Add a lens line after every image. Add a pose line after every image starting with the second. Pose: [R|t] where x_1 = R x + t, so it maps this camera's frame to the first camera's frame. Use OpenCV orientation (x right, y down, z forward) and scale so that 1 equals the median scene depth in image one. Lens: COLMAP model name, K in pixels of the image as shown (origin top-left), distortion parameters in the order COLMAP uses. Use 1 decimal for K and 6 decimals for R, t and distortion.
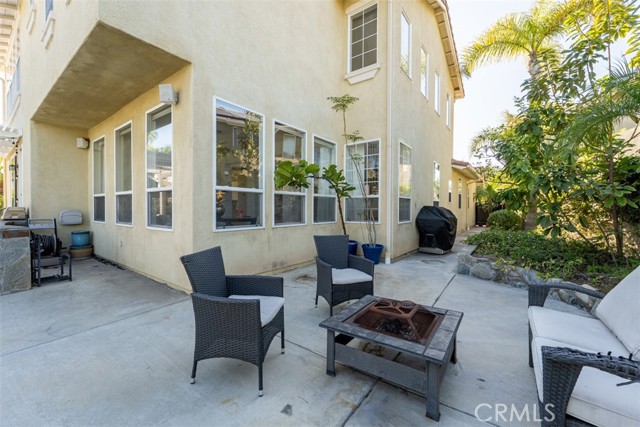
lens RADIAL K [[254.6, 0, 319.9], [0, 254.6, 211.0], [0, 0, 1]] dist [-0.002193, -0.000774]
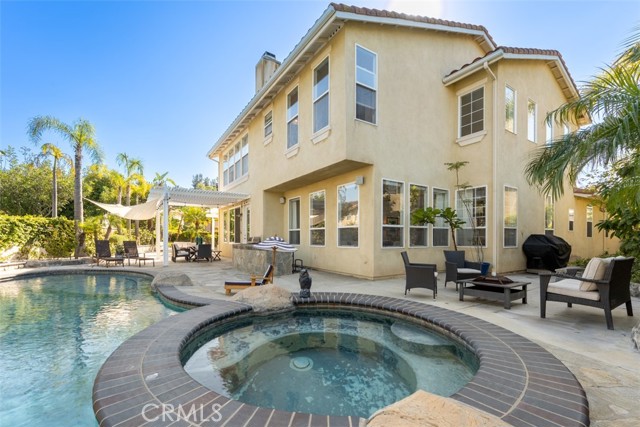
lens RADIAL K [[256.5, 0, 298.8], [0, 256.5, 238.2], [0, 0, 1]] dist [-0.000778, -0.000259]
pose [[0.917316, -0.002061, -0.398155, -0.140782], [-0.002460, 0.999938, -0.010844, 0.016876], [0.398152, 0.010927, 0.917254, -0.657755]]
